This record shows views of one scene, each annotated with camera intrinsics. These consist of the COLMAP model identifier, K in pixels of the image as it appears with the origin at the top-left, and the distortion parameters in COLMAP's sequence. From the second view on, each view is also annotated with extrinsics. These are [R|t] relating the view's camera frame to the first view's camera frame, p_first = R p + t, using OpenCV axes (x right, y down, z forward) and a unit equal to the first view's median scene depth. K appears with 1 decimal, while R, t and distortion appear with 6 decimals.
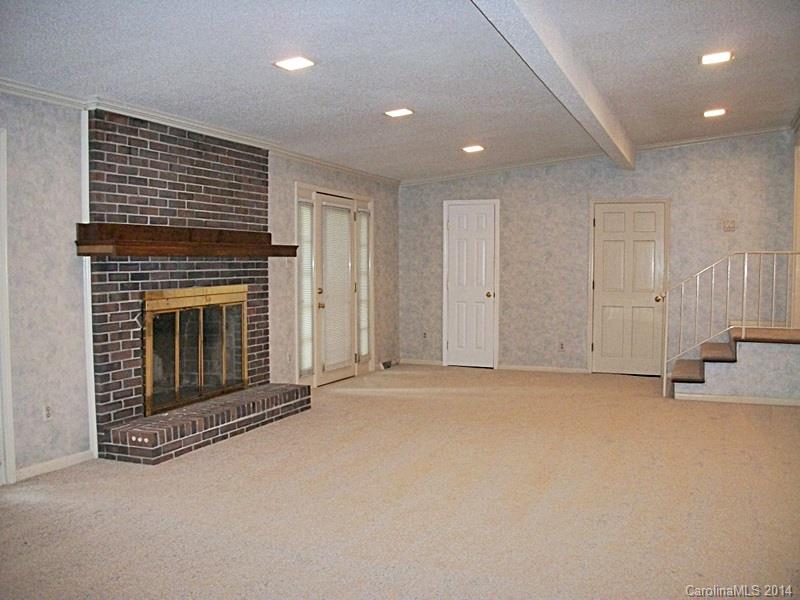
lens RADIAL K [[747.7, 0, 402.1], [0, 747.7, 298.5], [0, 0, 1]] dist [-0.006104, 0.000000]
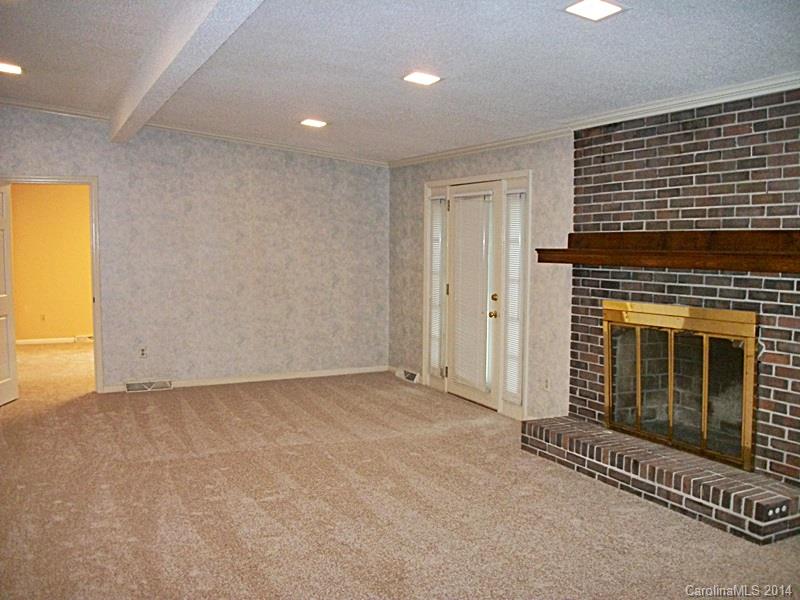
lens RADIAL K [[747.7, 0, 401.0], [0, 747.7, 300.9], [0, 0, 1]] dist [-0.006104, 0.000000]
pose [[-0.629273, 0.051740, -0.775460, 0.564958], [-0.050742, 0.992917, 0.107425, -0.096399], [0.775526, 0.106948, -0.622191, 1.352796]]
